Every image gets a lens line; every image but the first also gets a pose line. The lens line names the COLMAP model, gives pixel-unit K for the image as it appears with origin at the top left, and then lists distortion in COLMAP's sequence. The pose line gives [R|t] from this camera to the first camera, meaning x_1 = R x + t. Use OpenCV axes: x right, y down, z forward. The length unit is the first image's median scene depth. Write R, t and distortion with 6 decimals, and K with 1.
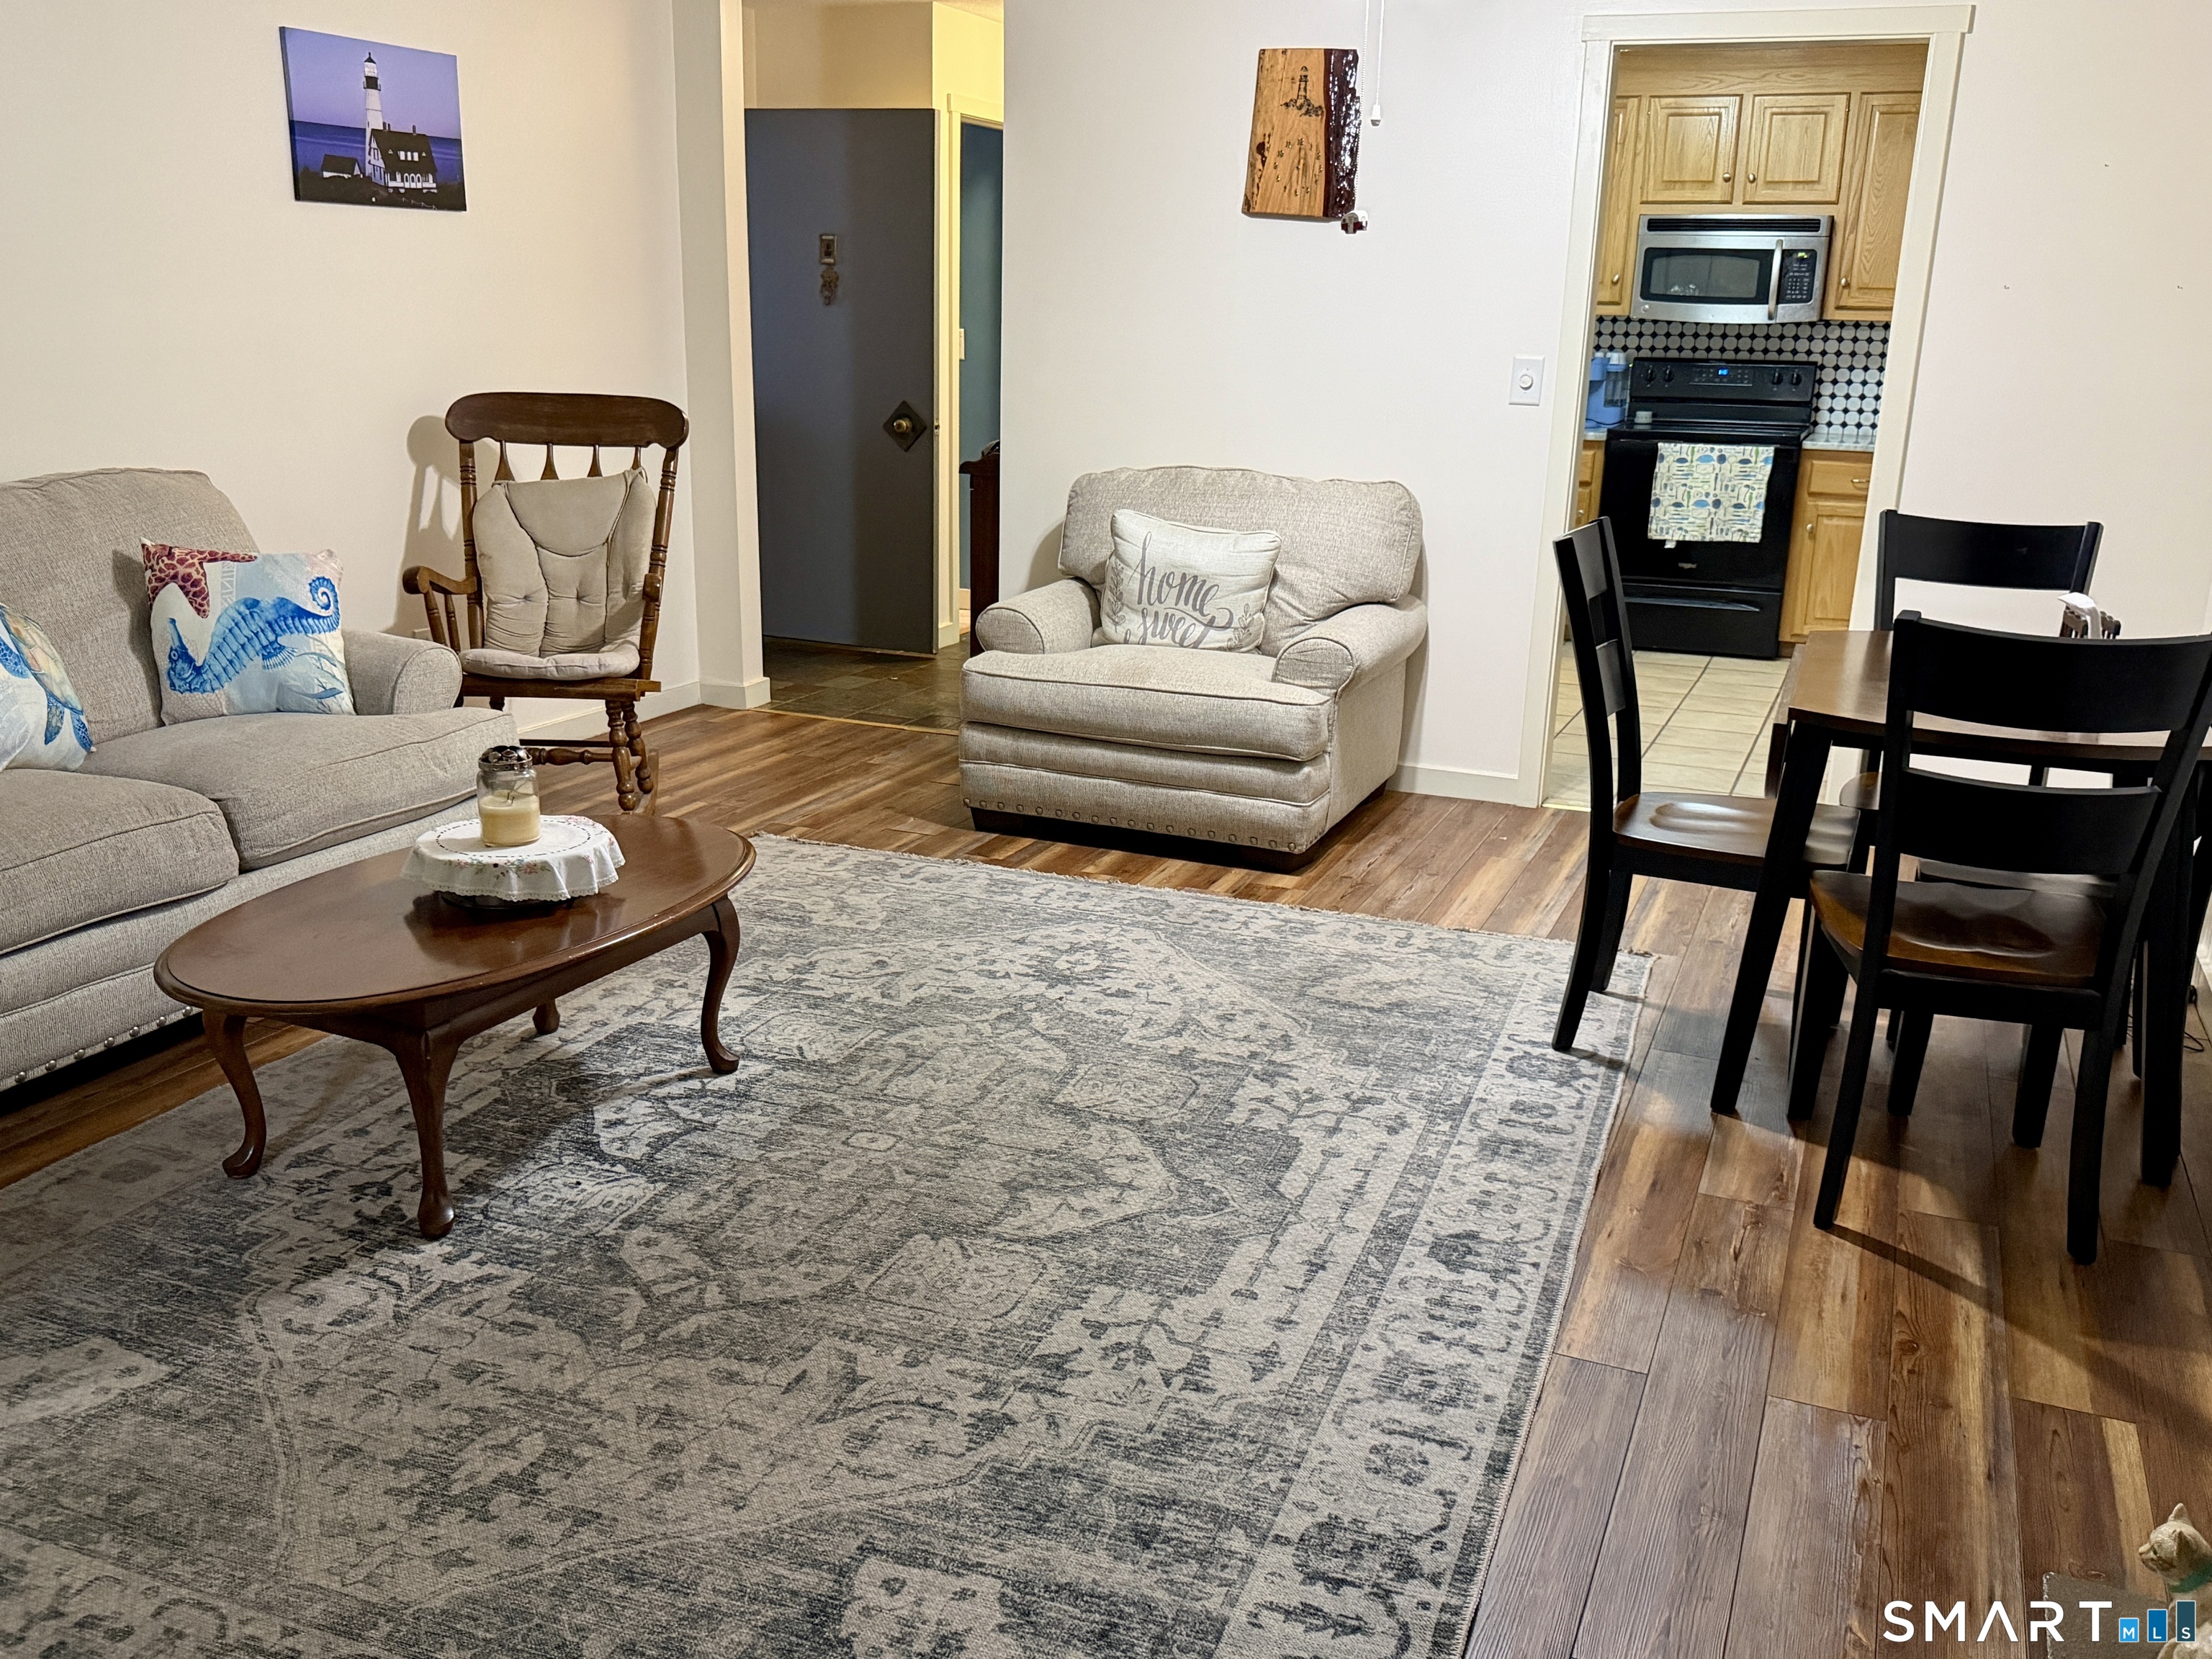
lens RADIAL K [[1845.5, 0, 1095.0], [0, 1845.5, 843.0], [0, 0, 1]] dist [0.099318, -0.200275]
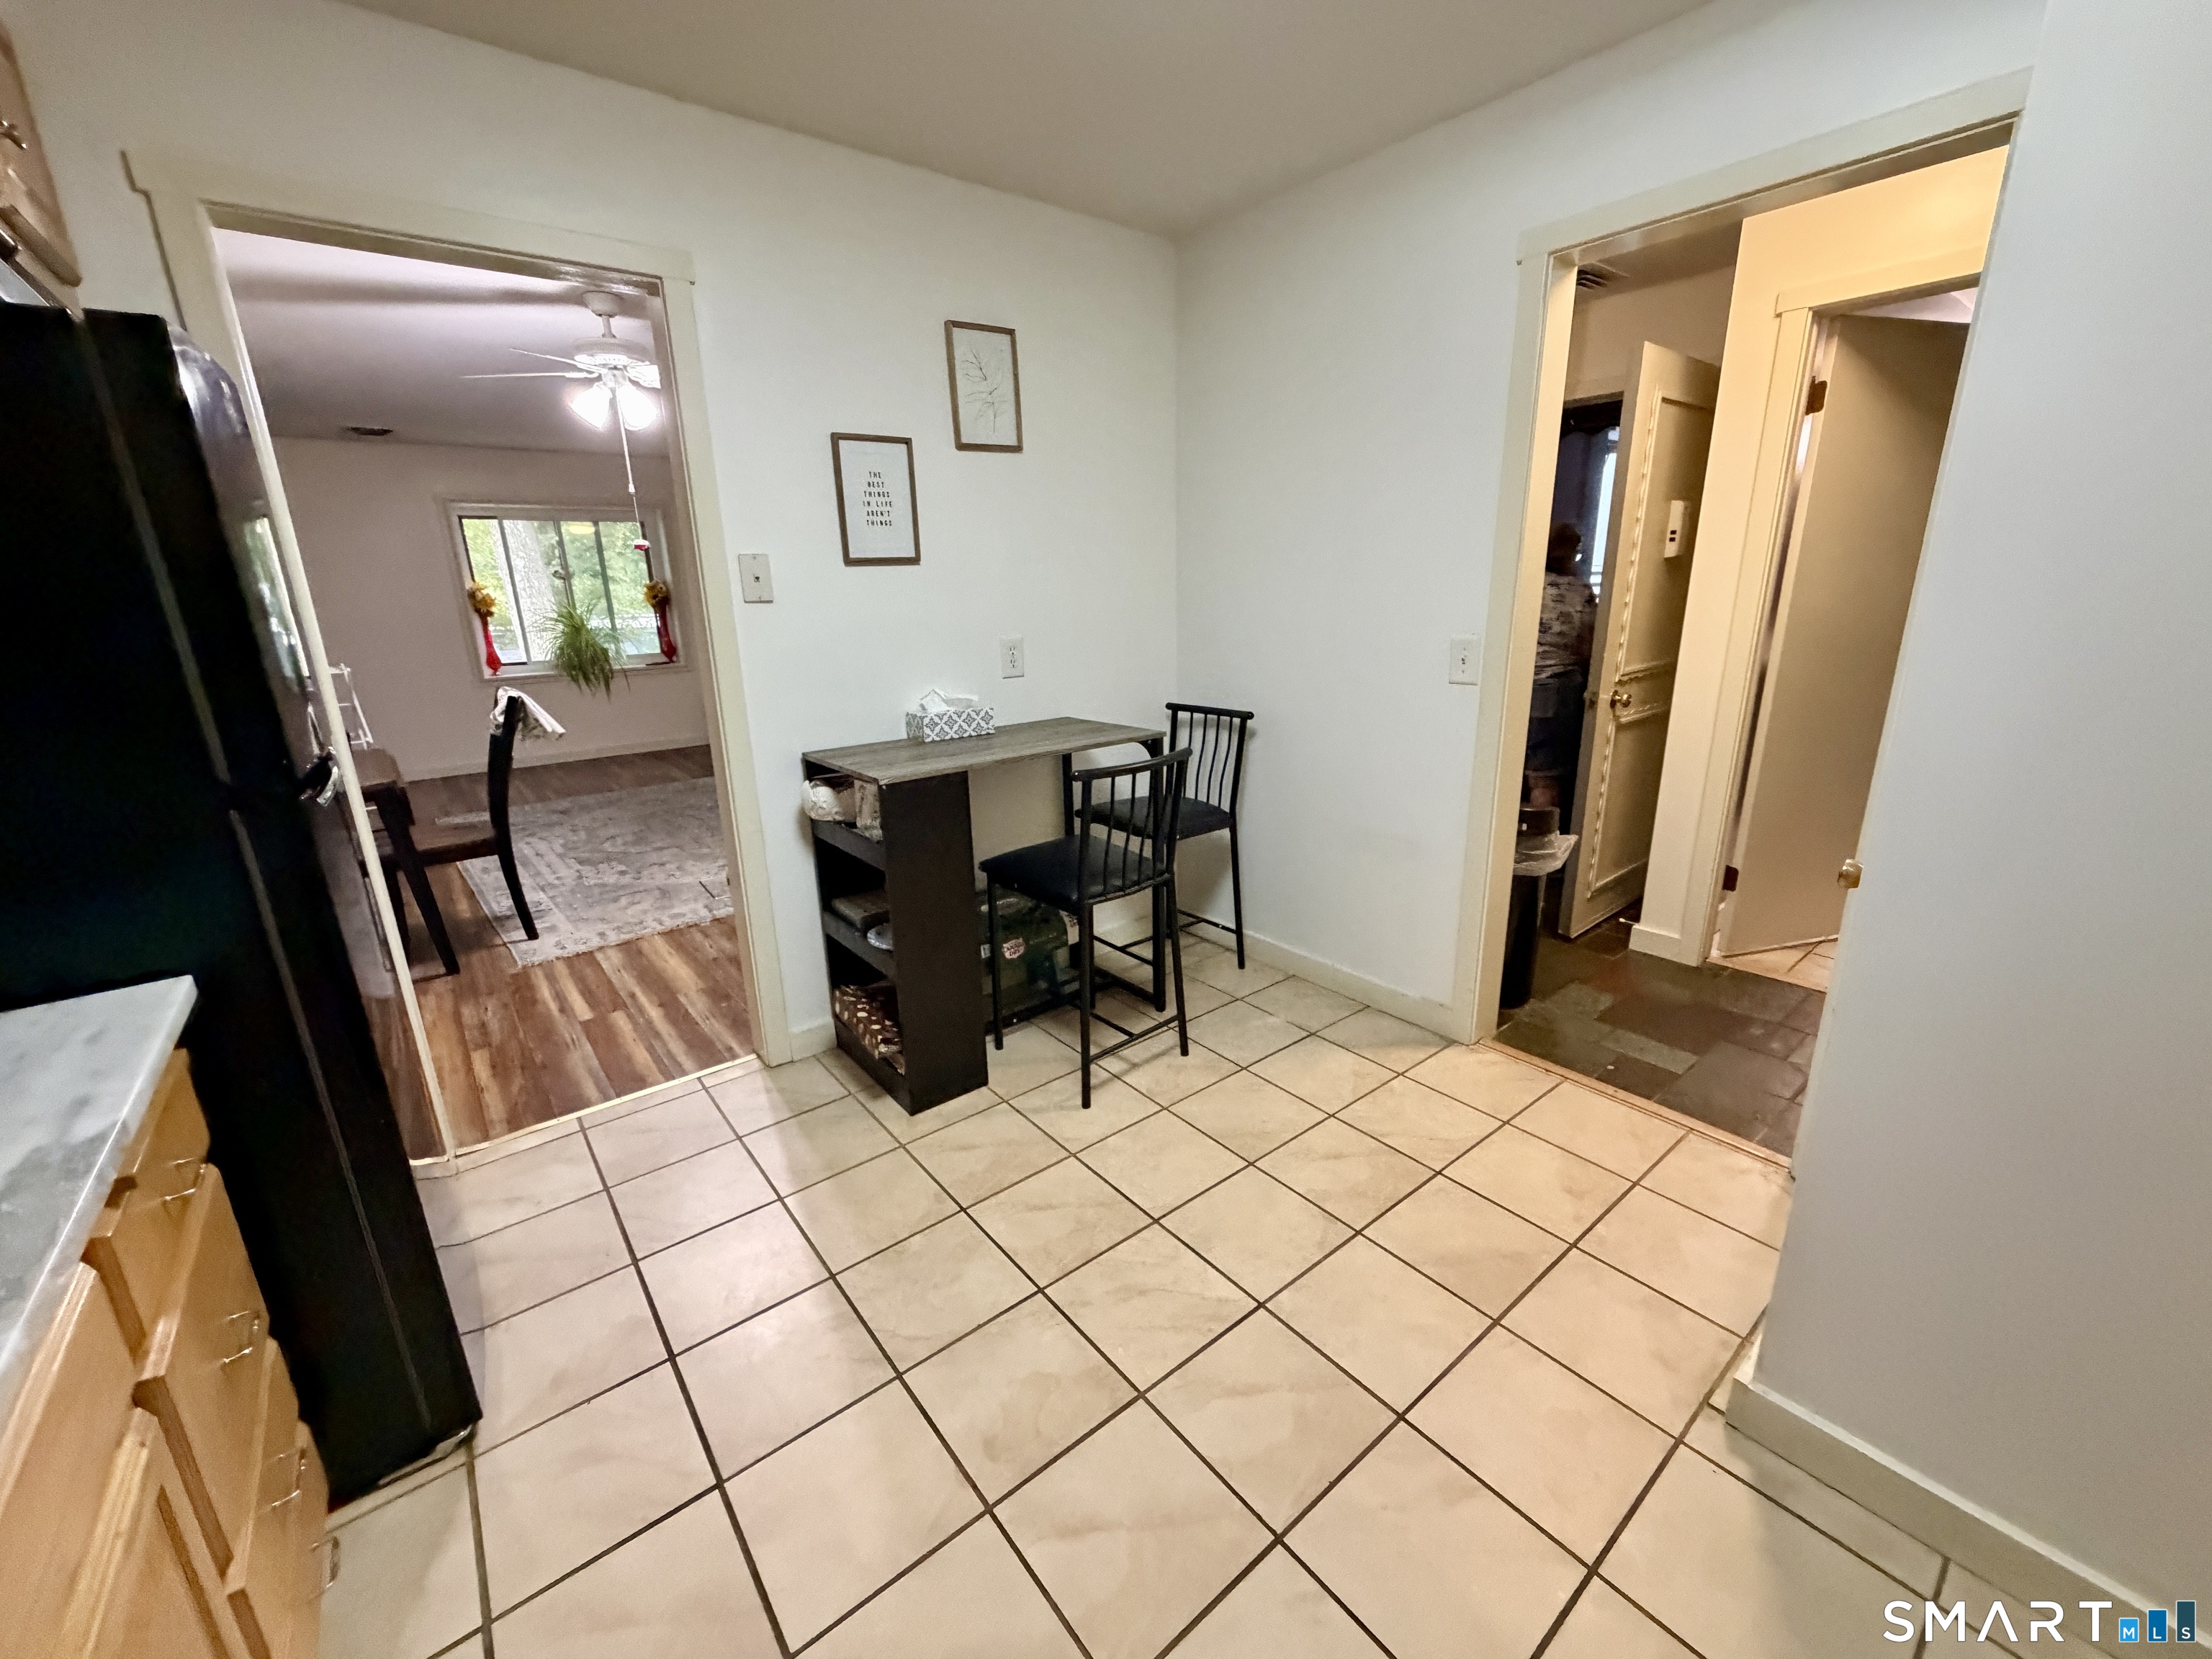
lens RADIAL K [[882.2, 0, 1096.7], [0, 882.2, 836.0], [0, 0, 1]] dist [-0.003036, -0.000486]
pose [[-0.471630, 0.230882, -0.851034, 0.743615], [-0.232455, 0.898422, 0.372561, -0.490583], [0.850606, 0.373538, -0.370053, 1.784101]]
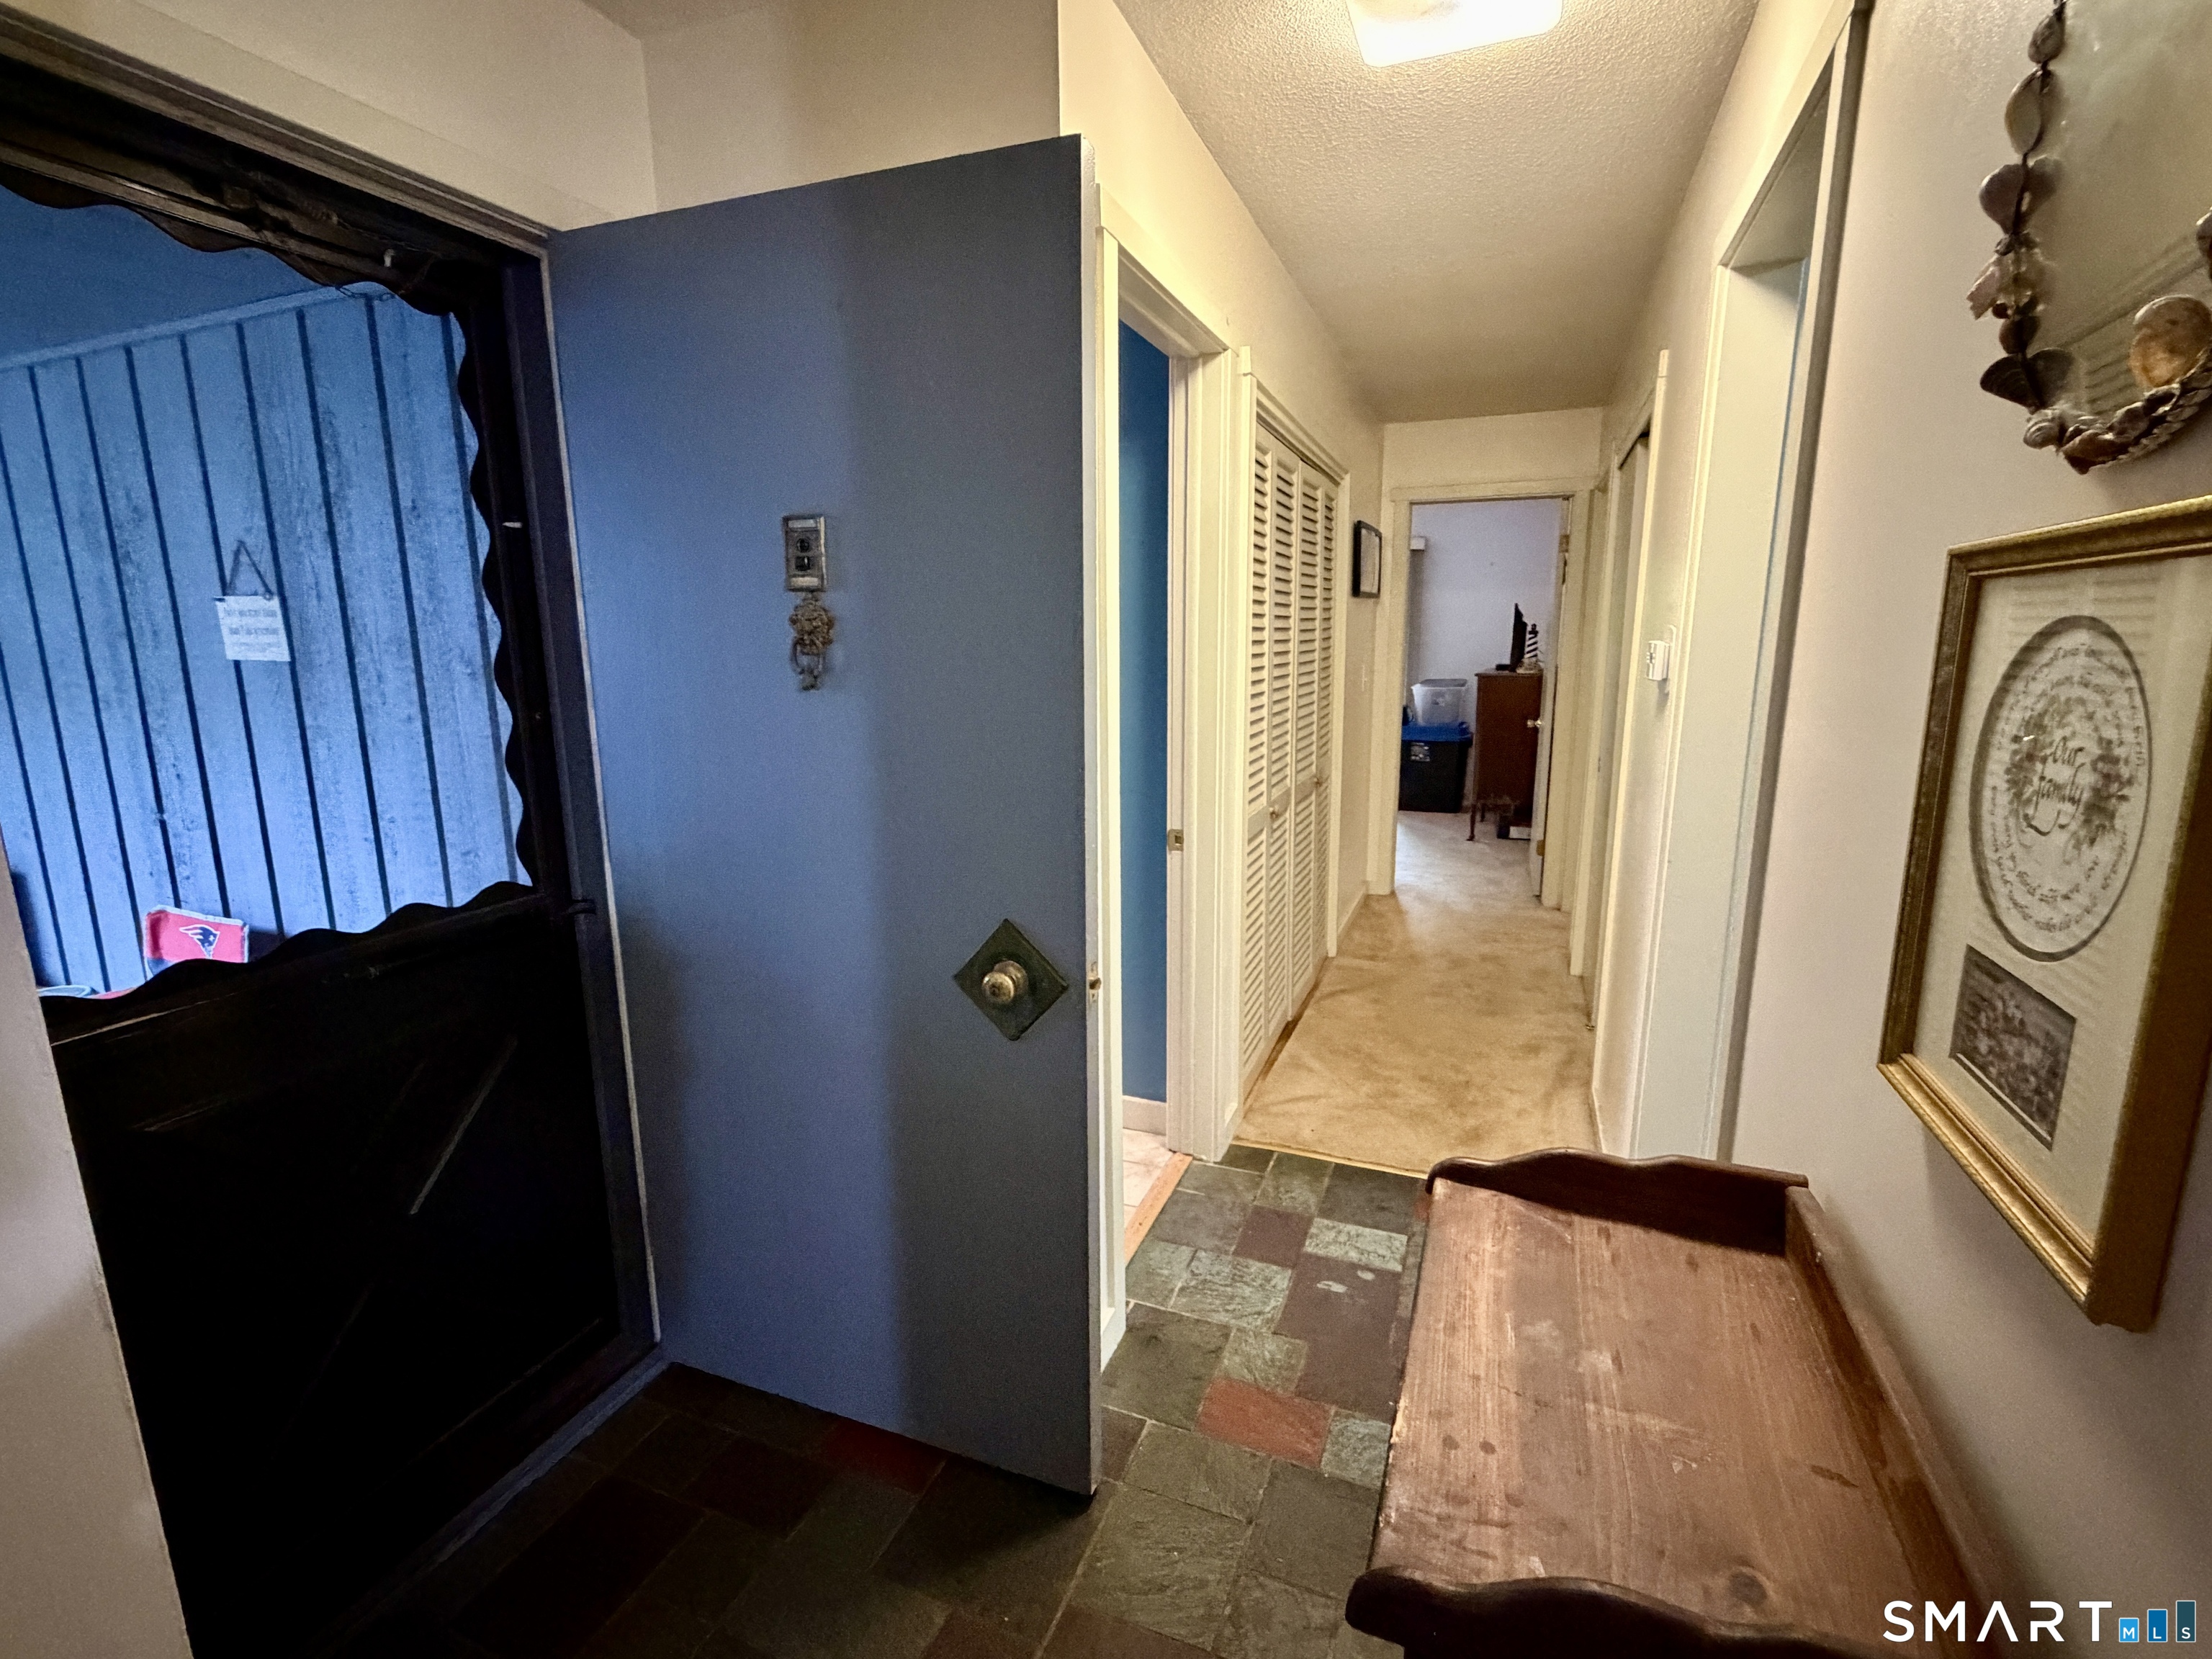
lens RADIAL K [[1004.5, 0, 1111.3], [0, 1004.5, 827.1], [0, 0, 1]] dist [-0.006740, 0.000900]
pose [[0.999033, -0.037007, 0.023752, -0.155166], [0.038935, 0.995477, -0.086653, -0.435580], [-0.020438, 0.087494, 0.995955, 1.436992]]
